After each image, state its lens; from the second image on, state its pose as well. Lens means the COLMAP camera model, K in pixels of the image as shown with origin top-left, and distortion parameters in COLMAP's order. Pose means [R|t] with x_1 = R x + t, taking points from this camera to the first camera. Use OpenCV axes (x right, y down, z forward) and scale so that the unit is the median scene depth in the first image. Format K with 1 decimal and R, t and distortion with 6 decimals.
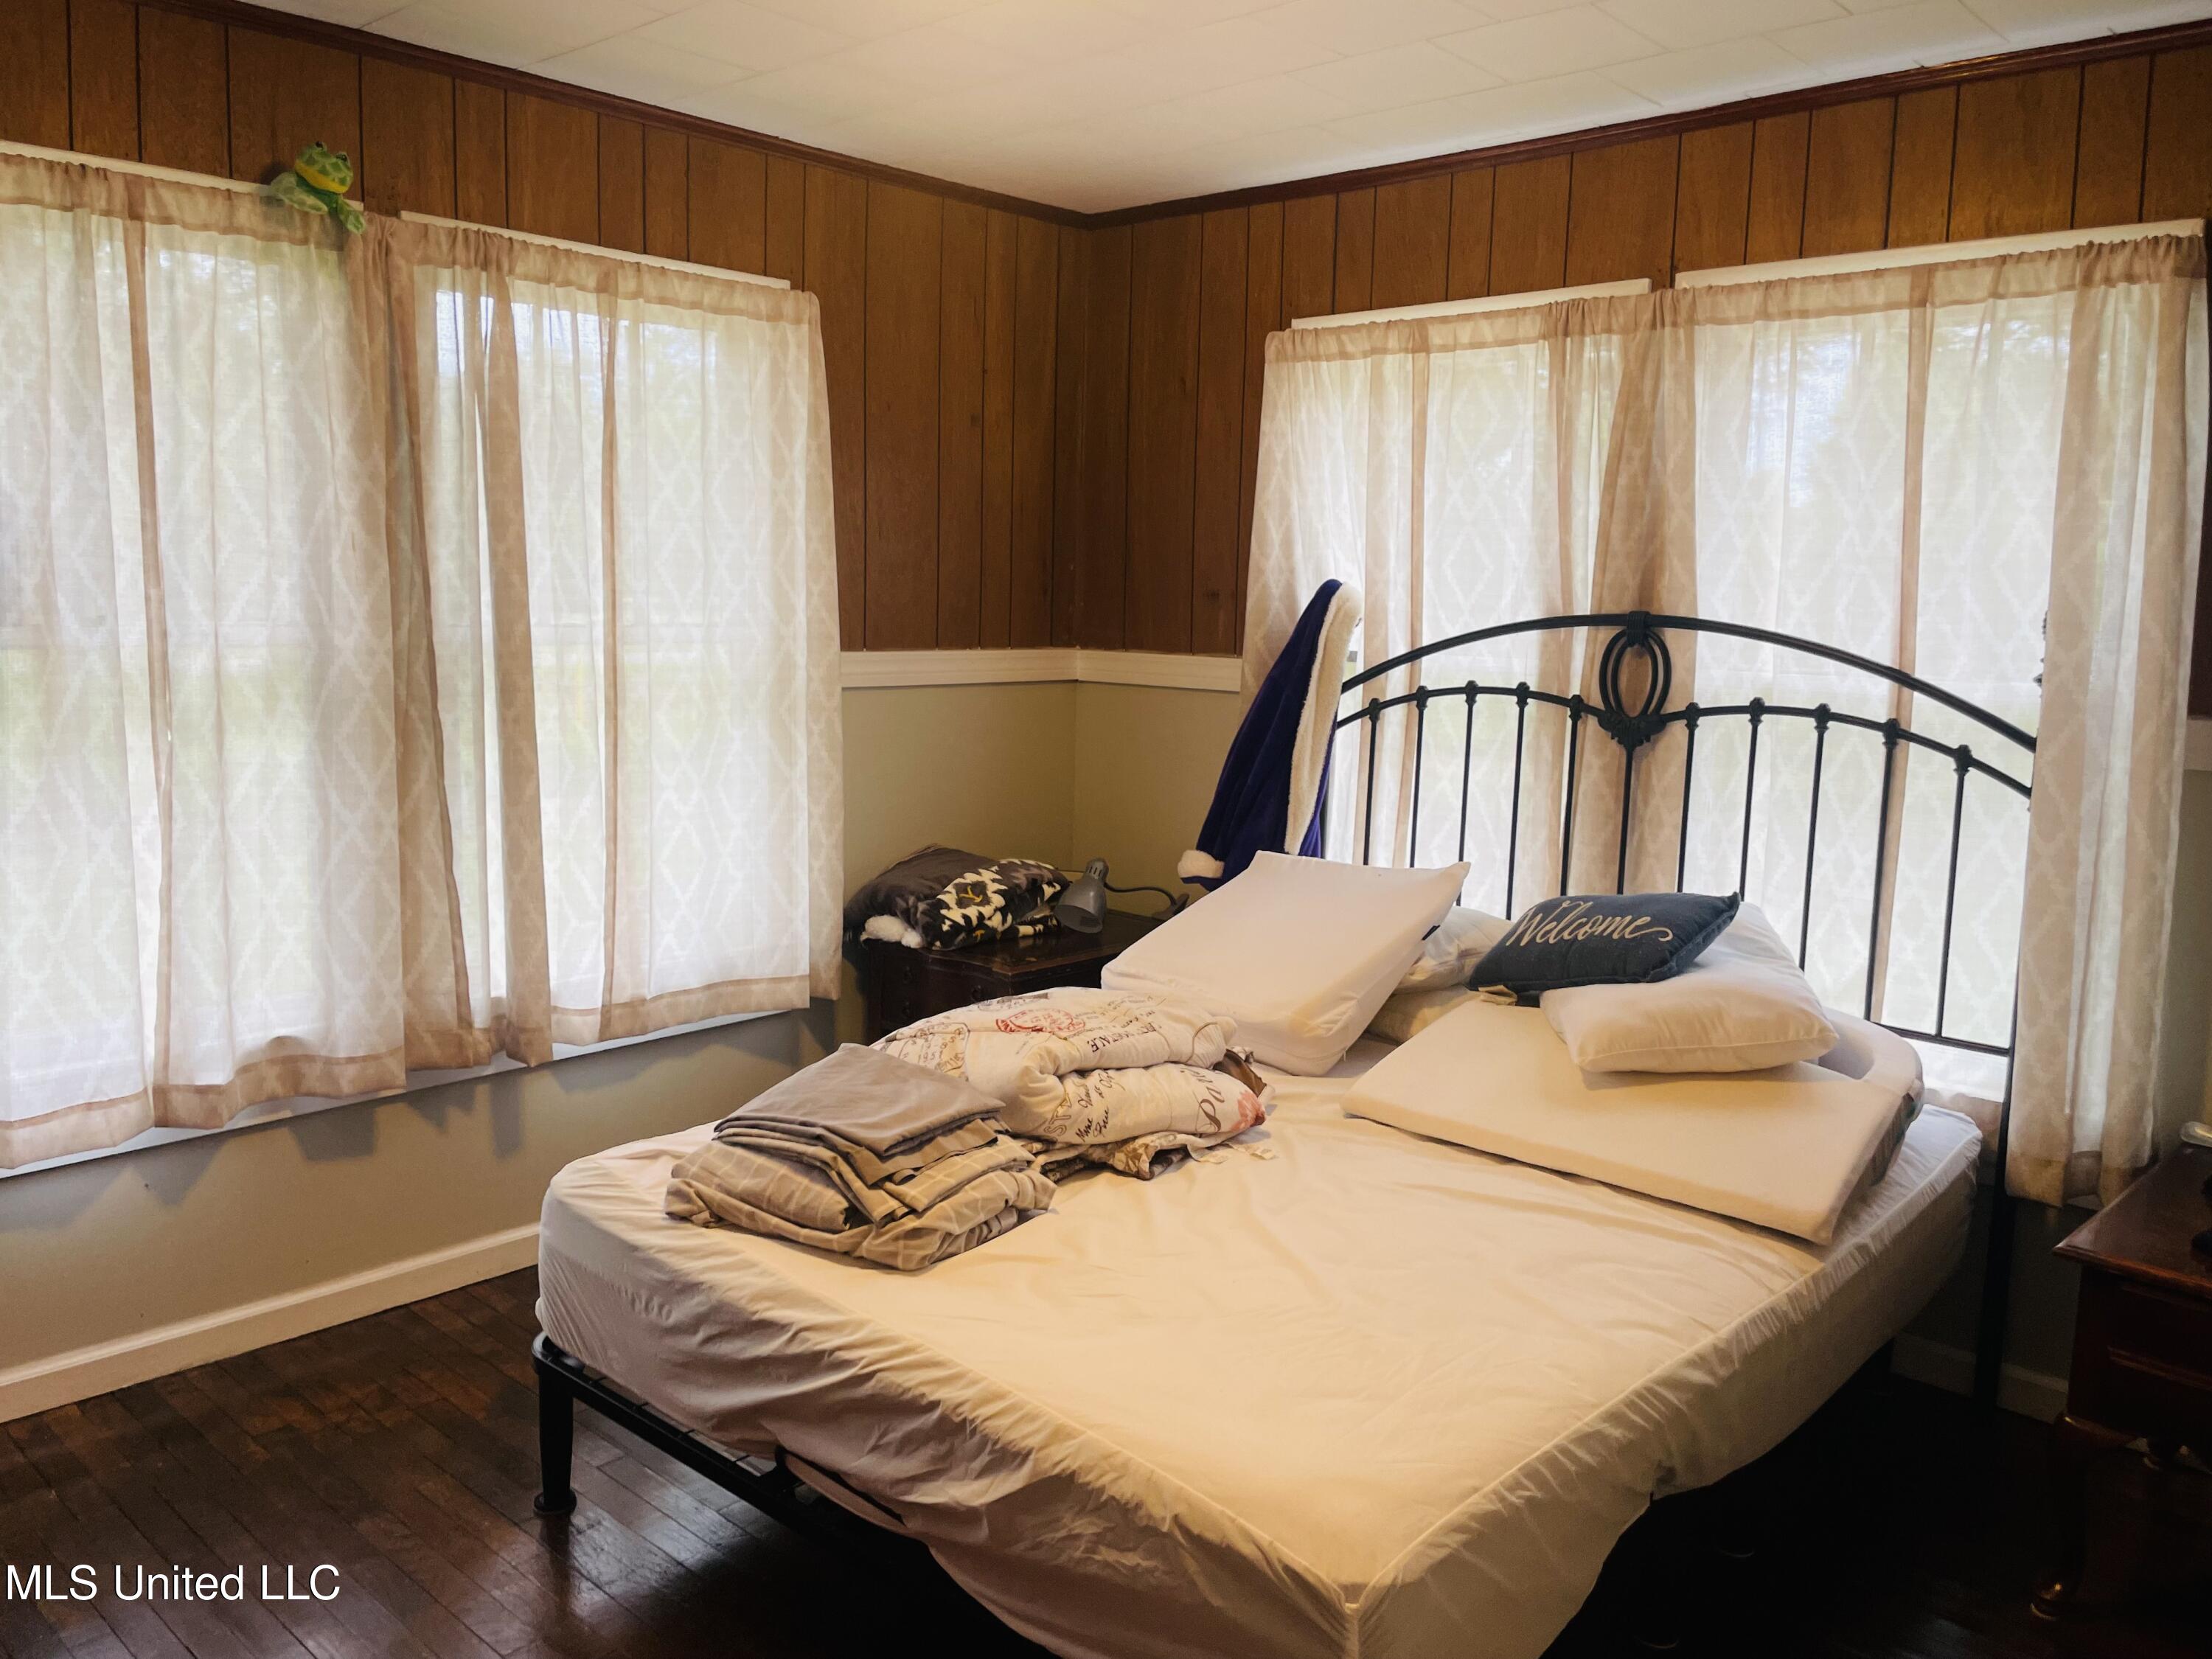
lens RADIAL K [[1665.3, 0, 1099.6], [0, 1665.3, 815.7], [0, 0, 1]] dist [0.063248, -0.077968]
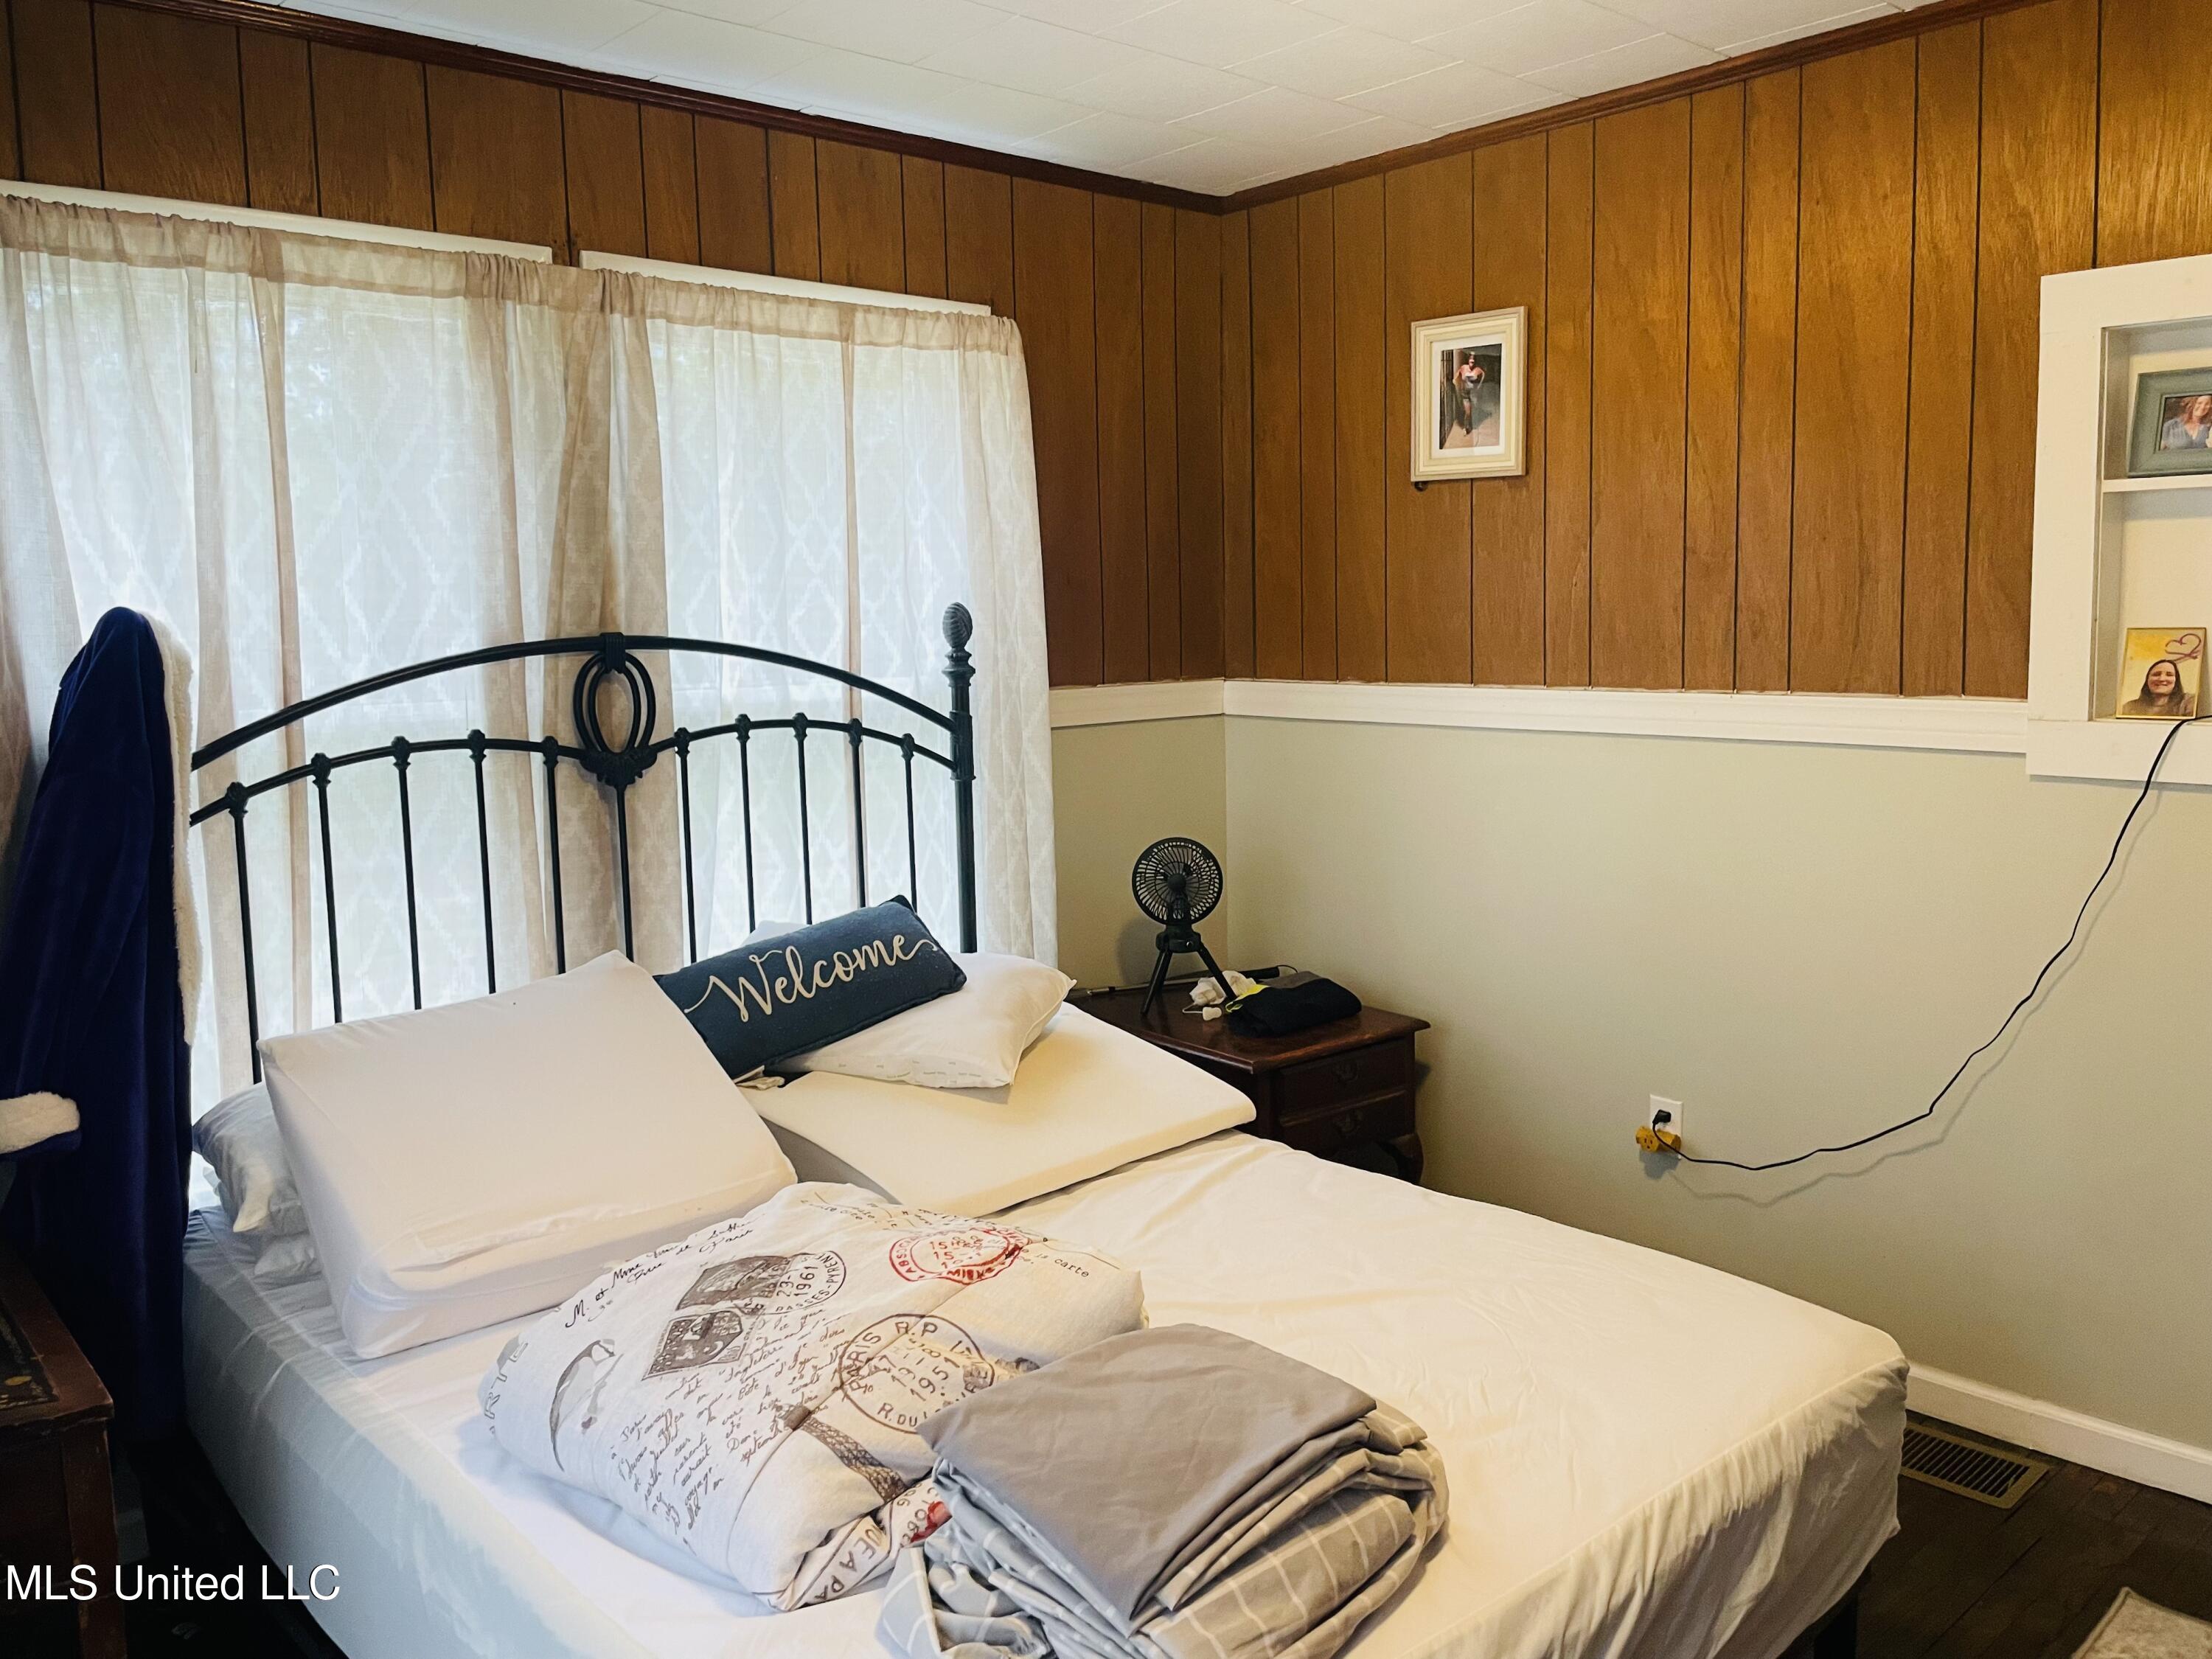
lens RADIAL K [[1665.3, 0, 1089.6], [0, 1665.3, 810.9], [0, 0, 1]] dist [0.063248, -0.077968]
pose [[0.090038, -0.143109, 0.985603, -0.543645], [0.164935, 0.978100, 0.126952, -0.102329], [-0.982186, 0.151130, 0.111669, 0.681477]]
